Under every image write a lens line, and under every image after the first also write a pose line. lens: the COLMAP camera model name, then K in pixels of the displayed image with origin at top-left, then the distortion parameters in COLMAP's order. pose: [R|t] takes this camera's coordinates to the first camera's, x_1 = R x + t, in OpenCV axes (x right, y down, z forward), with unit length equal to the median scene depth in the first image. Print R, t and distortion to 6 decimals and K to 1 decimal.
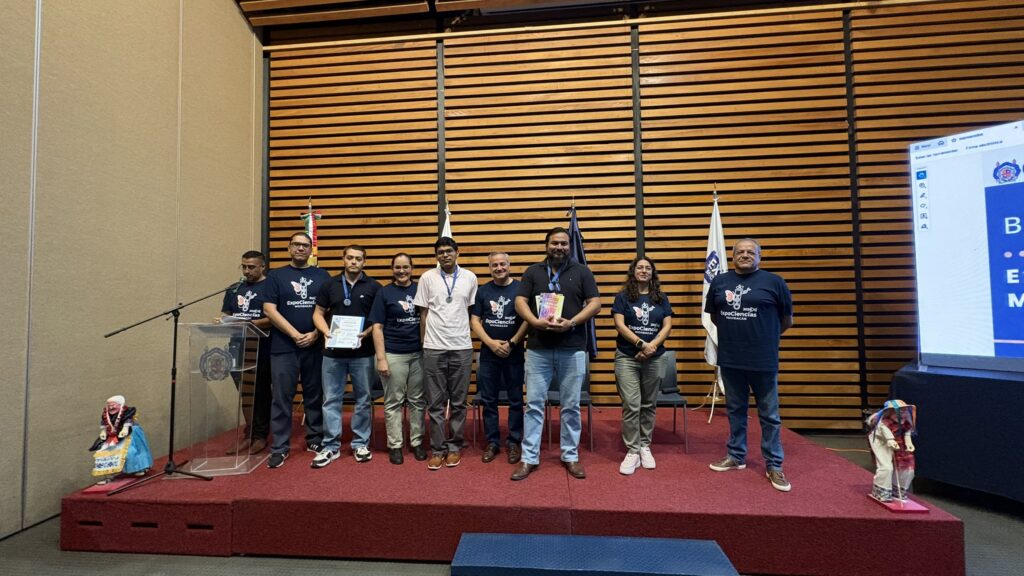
lens RADIAL K [[409.0, 0, 514.6], [0, 409.0, 288.9], [0, 0, 1]] dist [-0.000041, 0.000227]
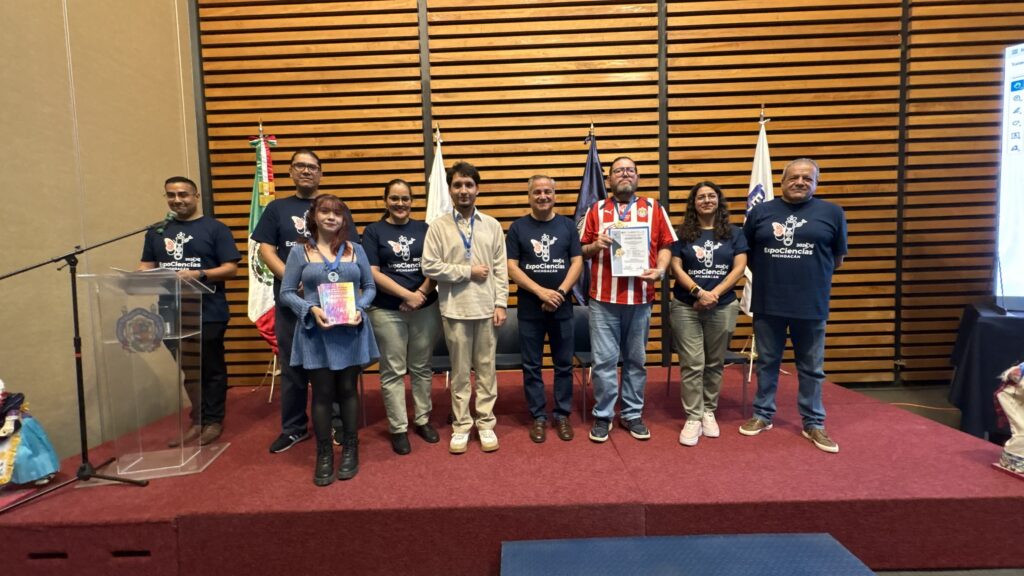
lens RADIAL K [[409.0, 0, 514.2], [0, 409.0, 289.2], [0, 0, 1]] dist [-0.000041, 0.000227]
pose [[0.997063, -0.020120, 0.073896, -0.088314], [0.013121, 0.995484, 0.094014, 0.037883], [-0.075454, -0.092768, 0.992825, 0.173046]]
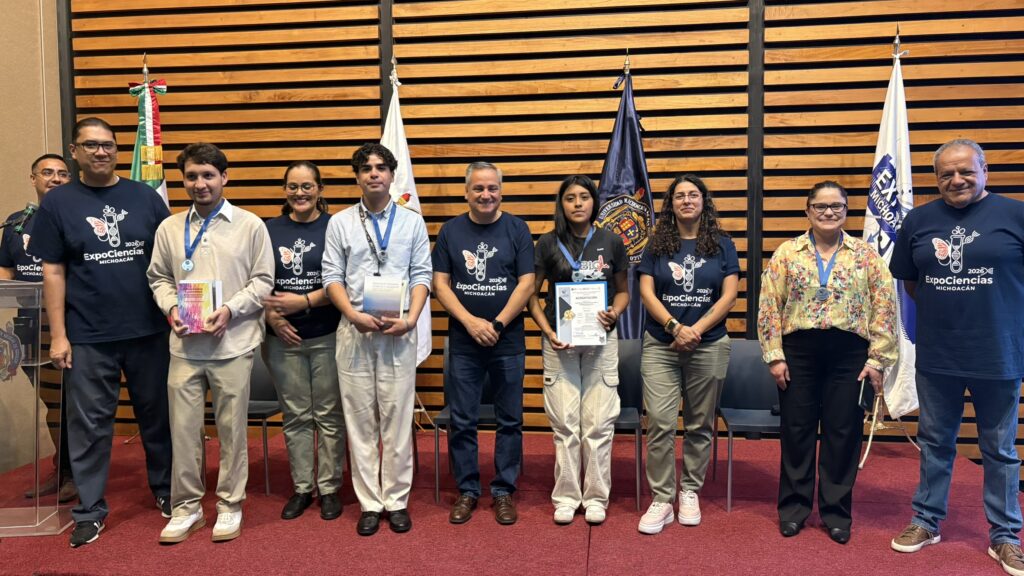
lens RADIAL K [[779.4, 0, 513.1], [0, 779.4, 290.6], [0, 0, 1]] dist [0.031568, -0.016307]
pose [[0.998926, 0.008506, -0.045540, 0.047151], [-0.004033, 0.995233, 0.097437, -0.014024], [0.046152, -0.097149, 0.994199, -0.058918]]
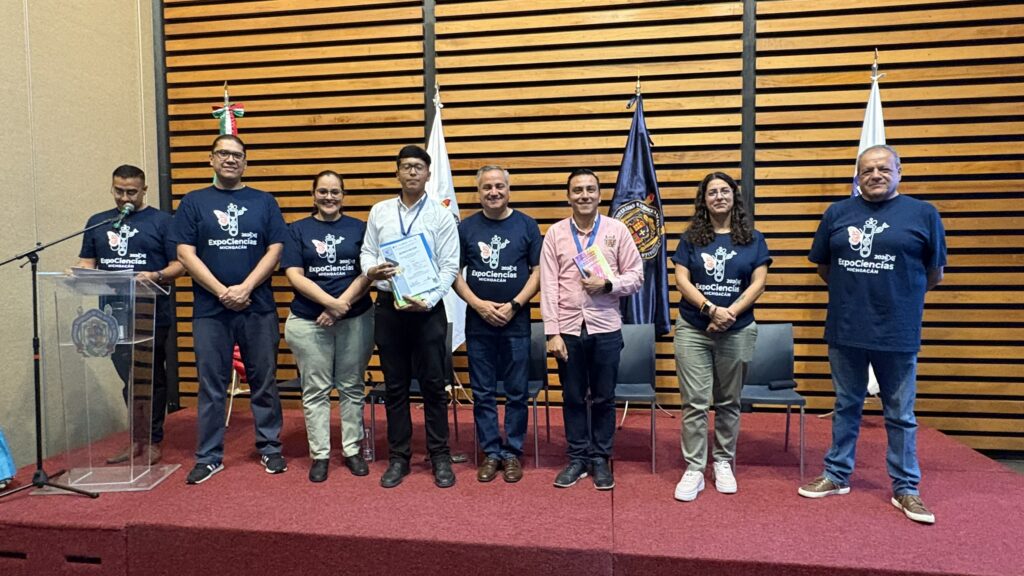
lens RADIAL K [[639.0, 0, 517.3], [0, 639.0, 293.6], [0, 0, 1]] dist [-0.002318, 0.002958]
pose [[0.998069, 0.009253, -0.061417, 0.024574], [-0.003363, 0.995442, 0.095306, 0.011277], [0.062019, -0.094915, 0.993552, -0.001714]]
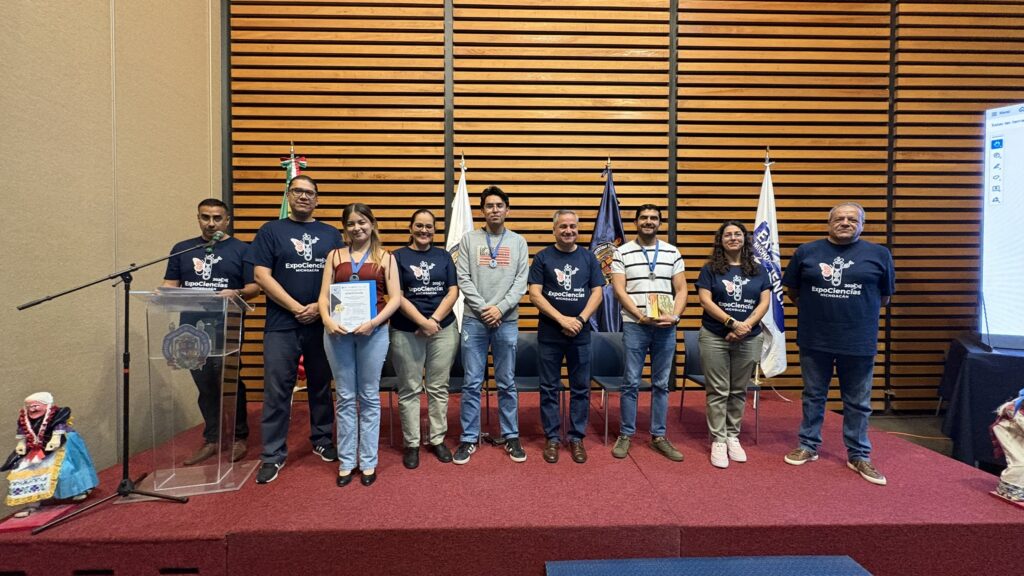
lens RADIAL K [[409.0, 0, 514.1], [0, 409.0, 289.0], [0, 0, 1]] dist [-0.000041, 0.000227]
pose [[0.993790, 0.014296, 0.110354, -0.164160], [-0.020201, 0.998412, 0.052579, 0.020138], [-0.109427, -0.054482, 0.992501, 0.150105]]
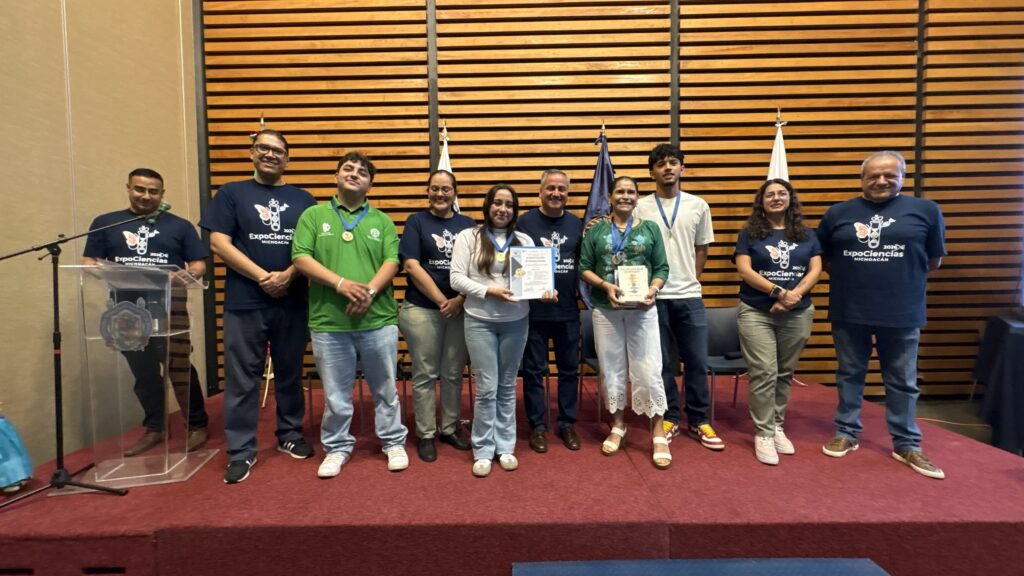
lens RADIAL K [[409.0, 0, 514.0], [0, 409.0, 289.2], [0, 0, 1]] dist [-0.000041, 0.000227]
pose [[0.997003, -0.002435, 0.077327, -0.103179], [-0.003118, 0.997428, 0.071611, 0.052887], [-0.077303, -0.071638, 0.994431, 0.205697]]
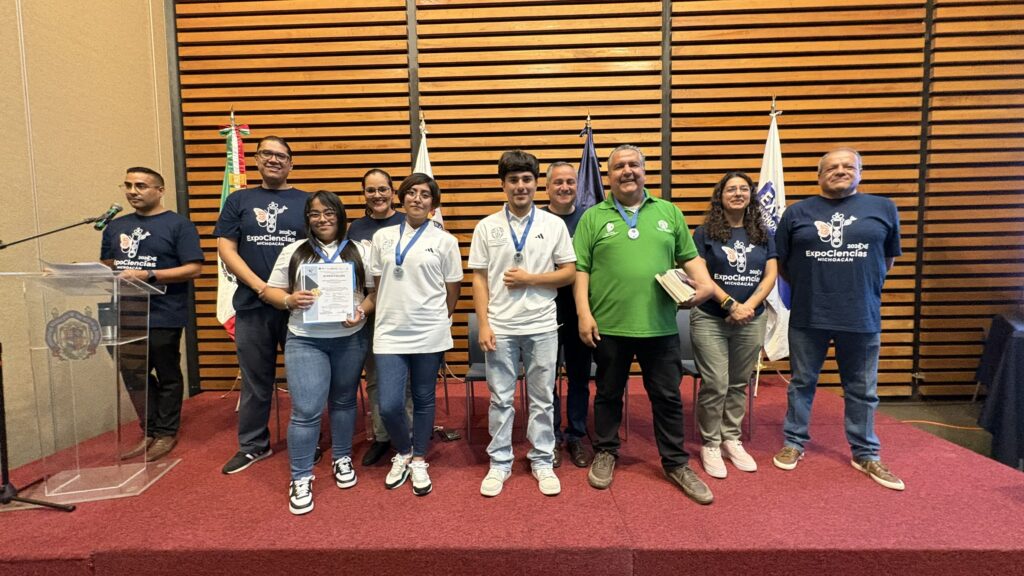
lens RADIAL K [[409.0, 0, 514.1], [0, 409.0, 289.1], [0, 0, 1]] dist [-0.000041, 0.000227]
pose [[0.997944, -0.007213, 0.063691, -0.052068], [0.001076, 0.995393, 0.095874, 0.035980], [-0.064090, -0.095608, 0.993354, 0.232913]]
